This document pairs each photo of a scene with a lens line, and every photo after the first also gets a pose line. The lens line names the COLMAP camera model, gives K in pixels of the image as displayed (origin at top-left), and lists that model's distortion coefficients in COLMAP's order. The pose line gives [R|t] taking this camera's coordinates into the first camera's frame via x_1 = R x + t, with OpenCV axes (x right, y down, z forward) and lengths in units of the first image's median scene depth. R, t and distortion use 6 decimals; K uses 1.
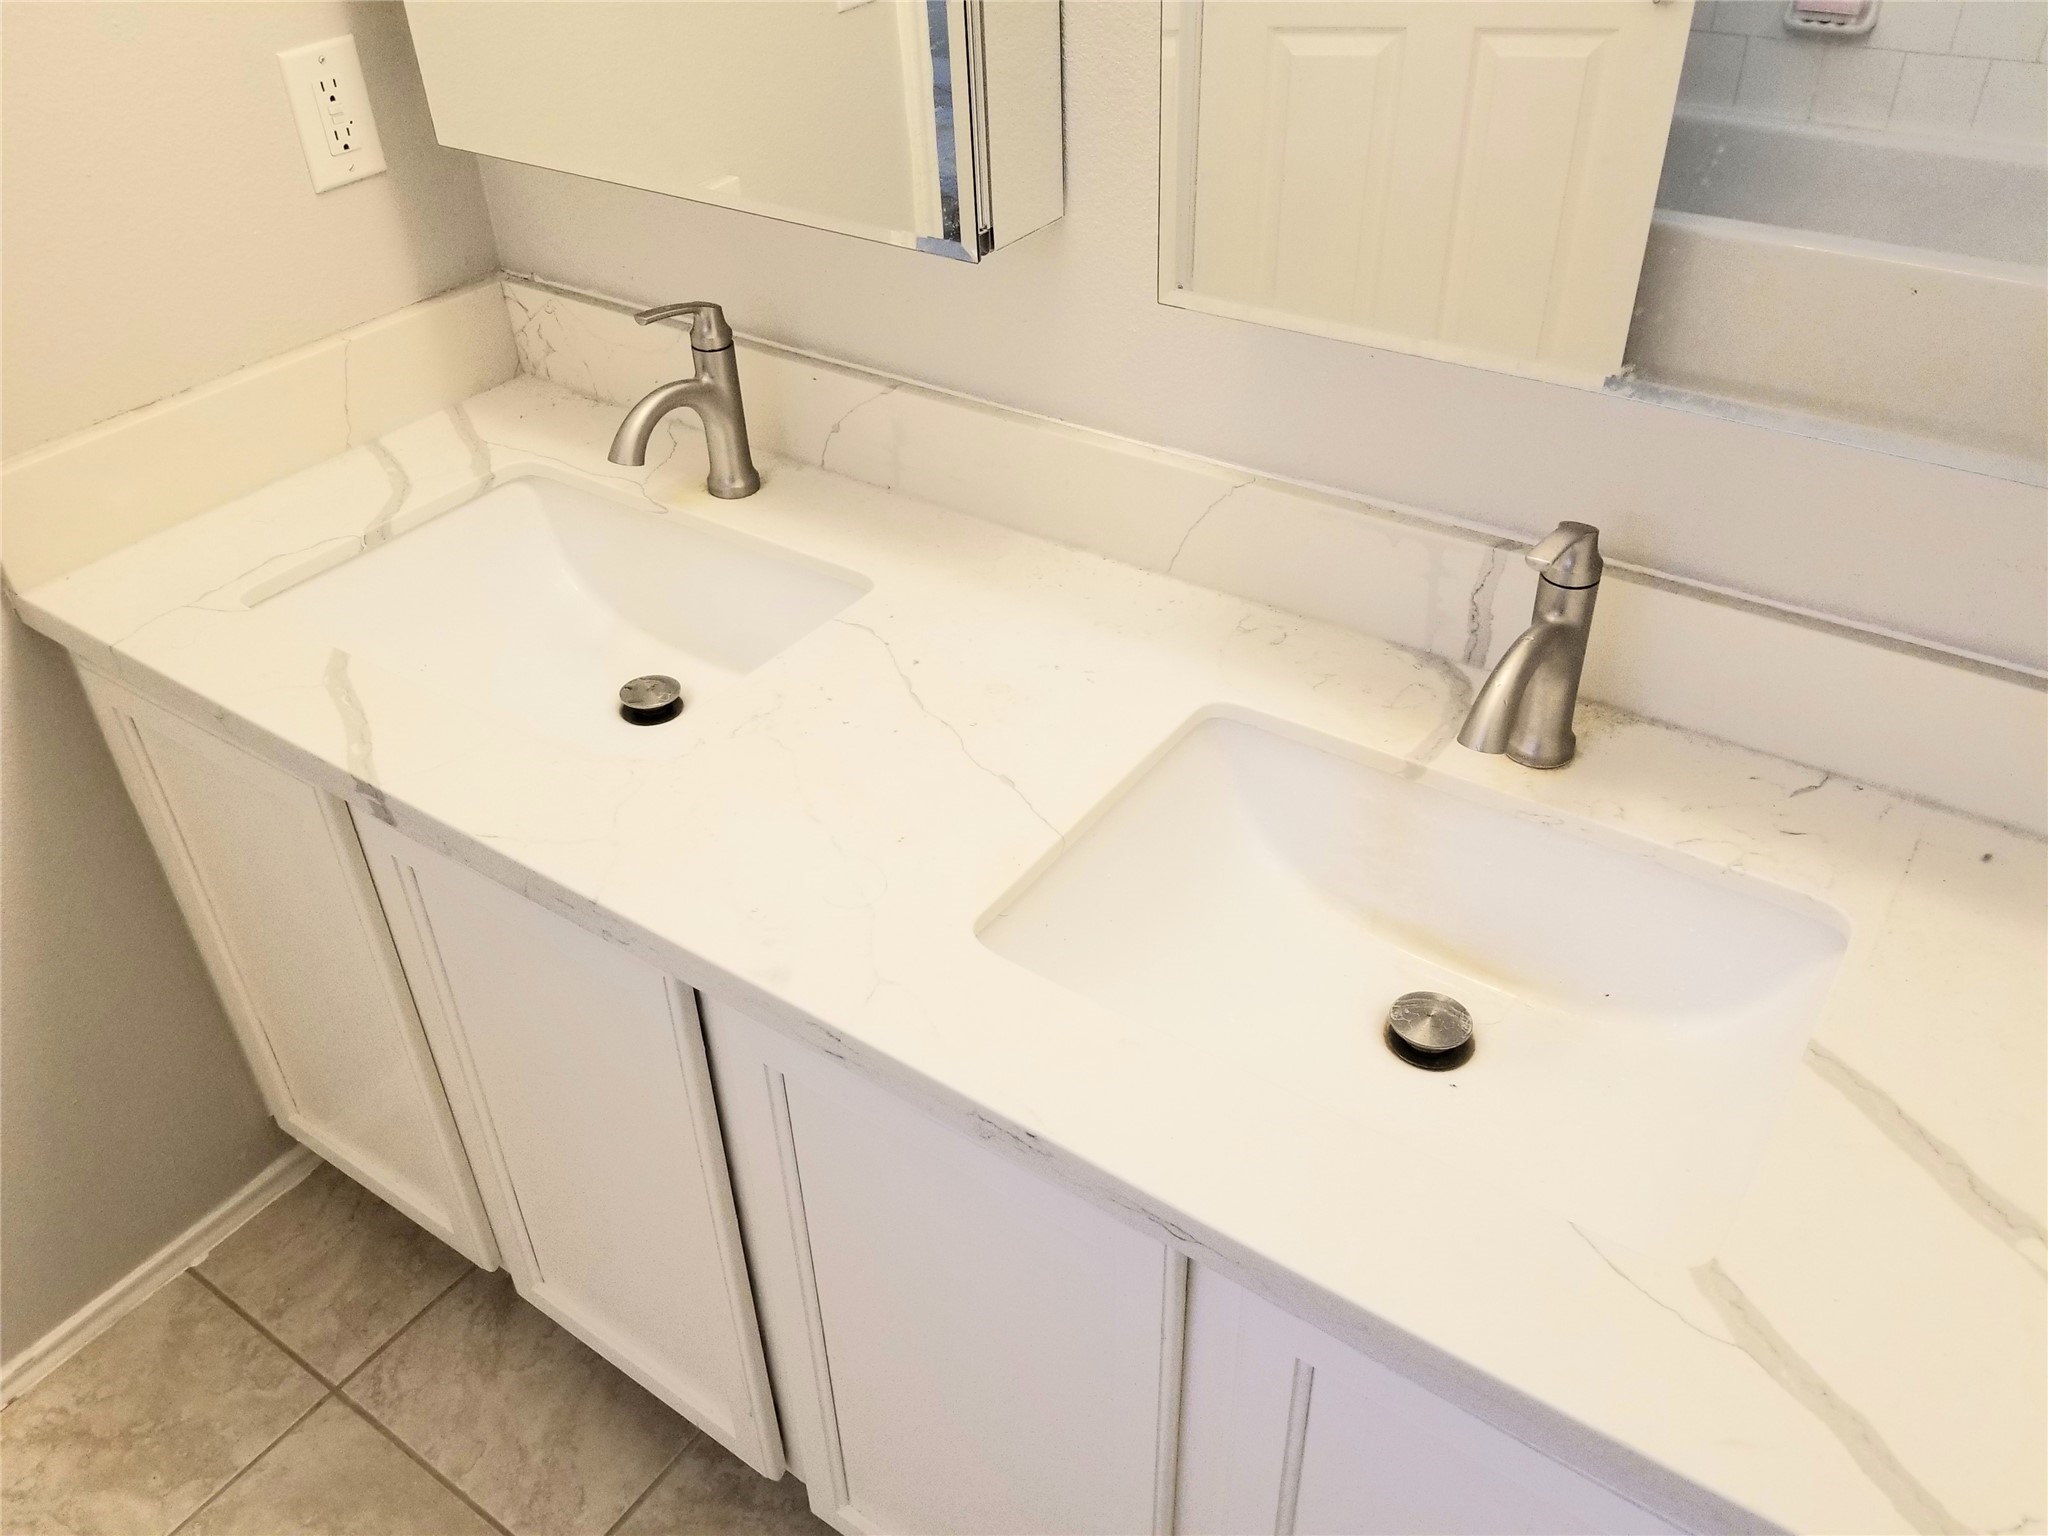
lens RADIAL K [[1616.4, 0, 1011.6], [0, 1616.4, 756.9], [0, 0, 1]] dist [0.069188, -0.099753]
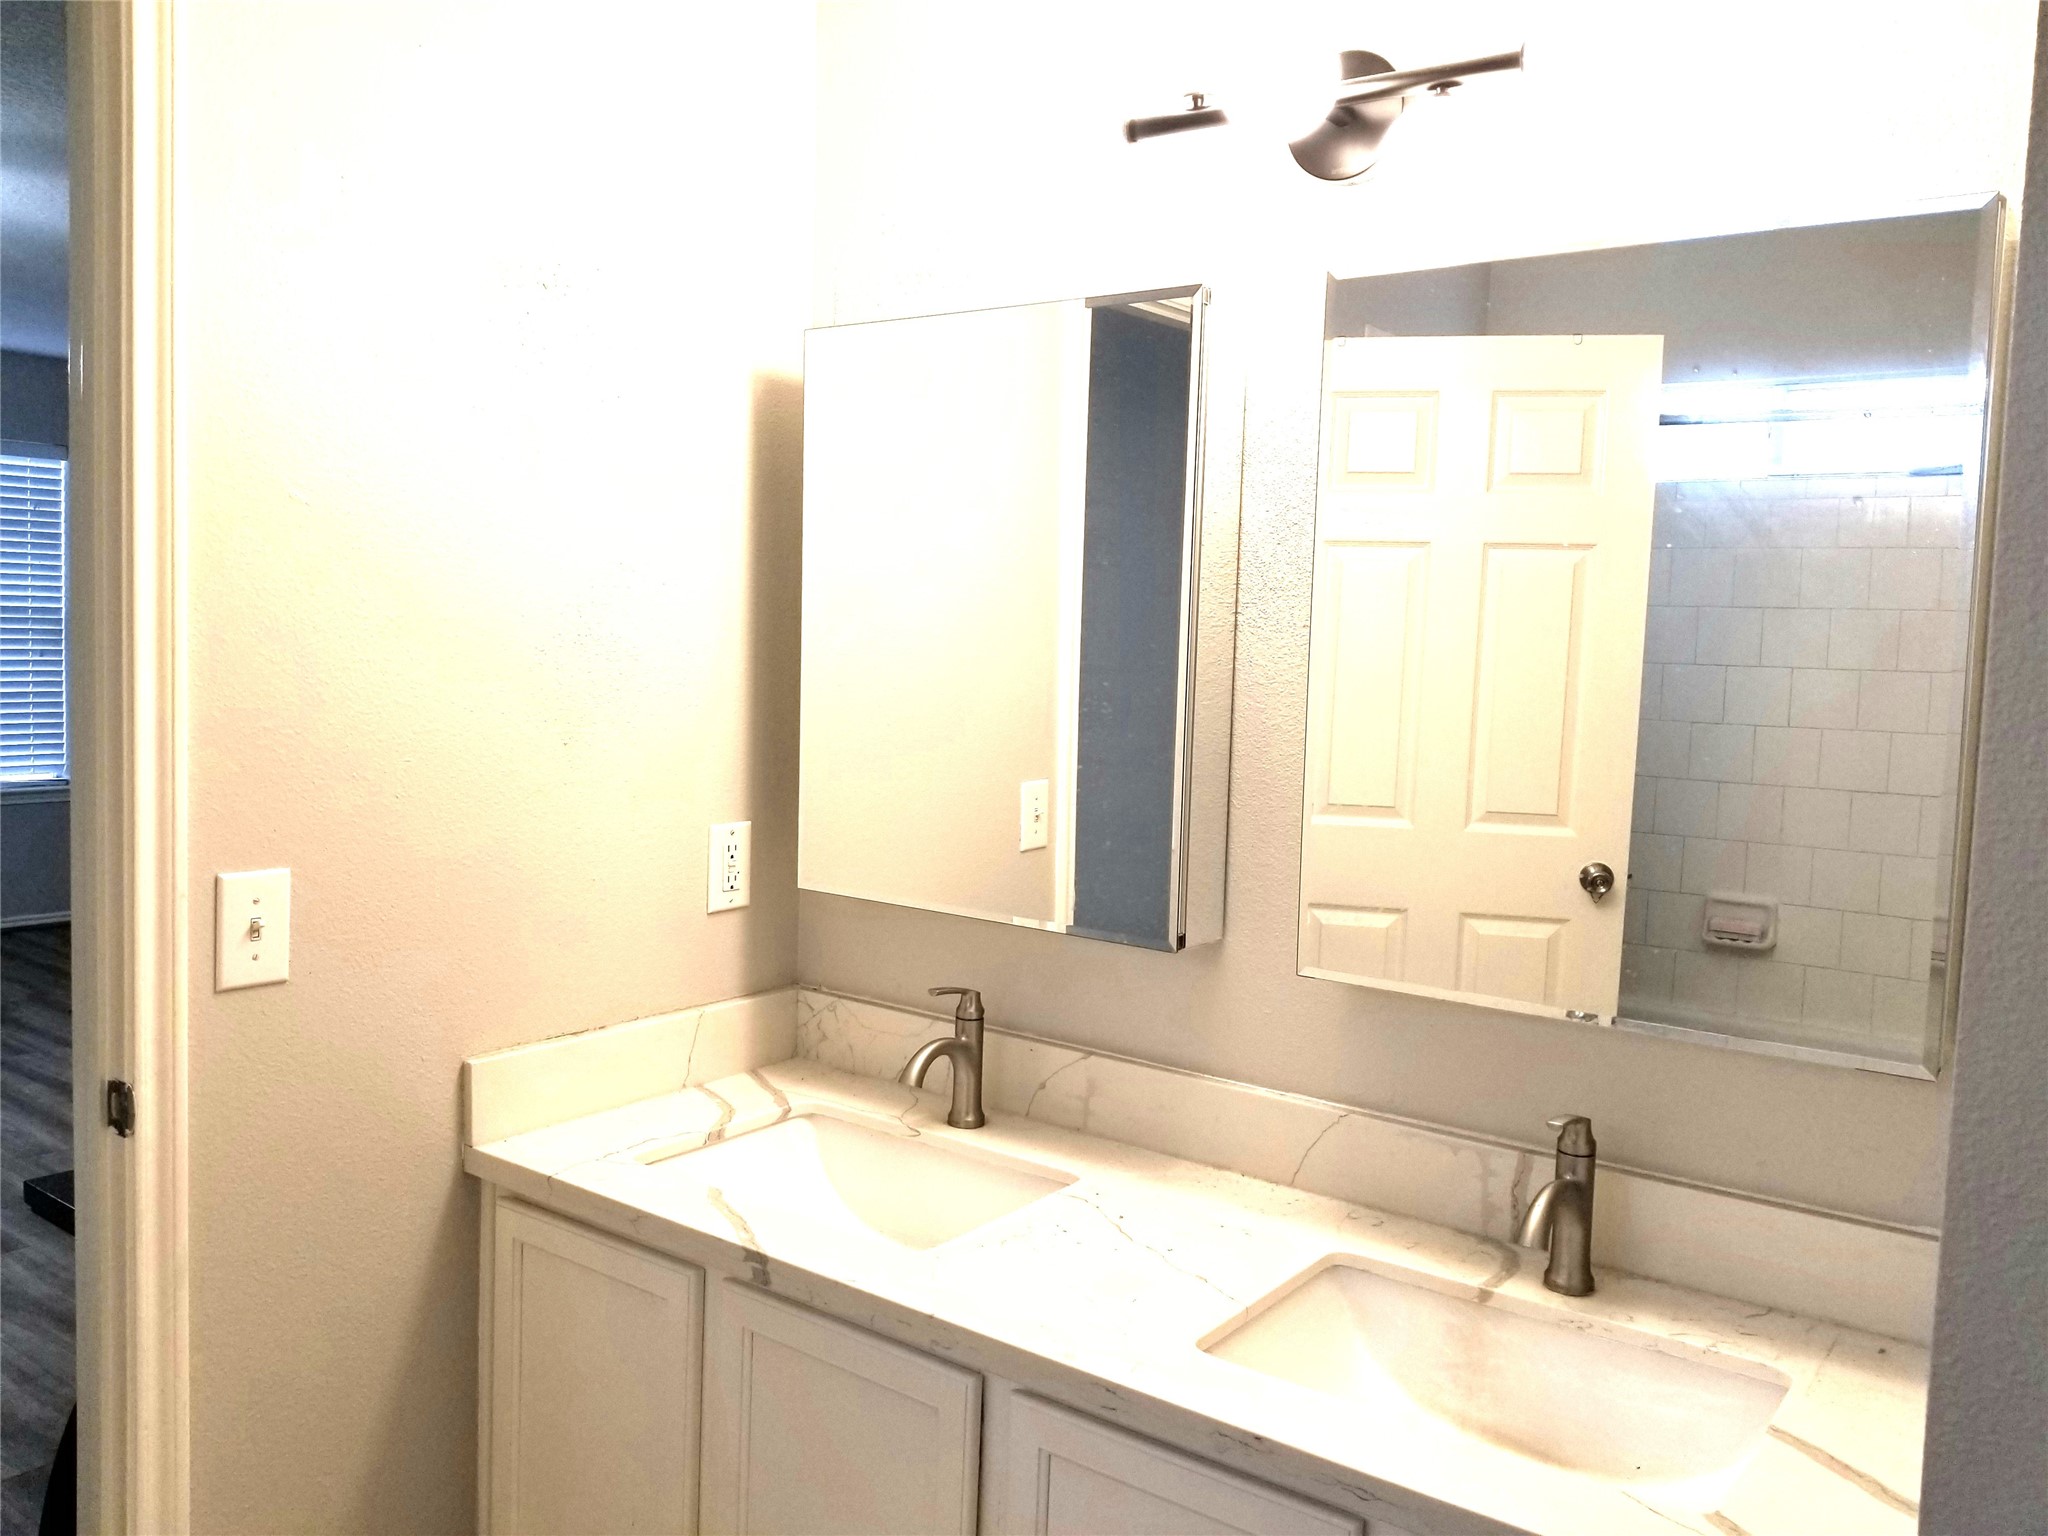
lens RADIAL K [[1616.4, 0, 1021.2], [0, 1616.4, 780.2], [0, 0, 1]] dist [0.069188, -0.099753]
pose [[0.997978, 0.063340, -0.005198, -0.144525], [-0.057320, 0.861772, -0.504047, 0.293650], [-0.027447, 0.503326, 0.863660, -0.365977]]
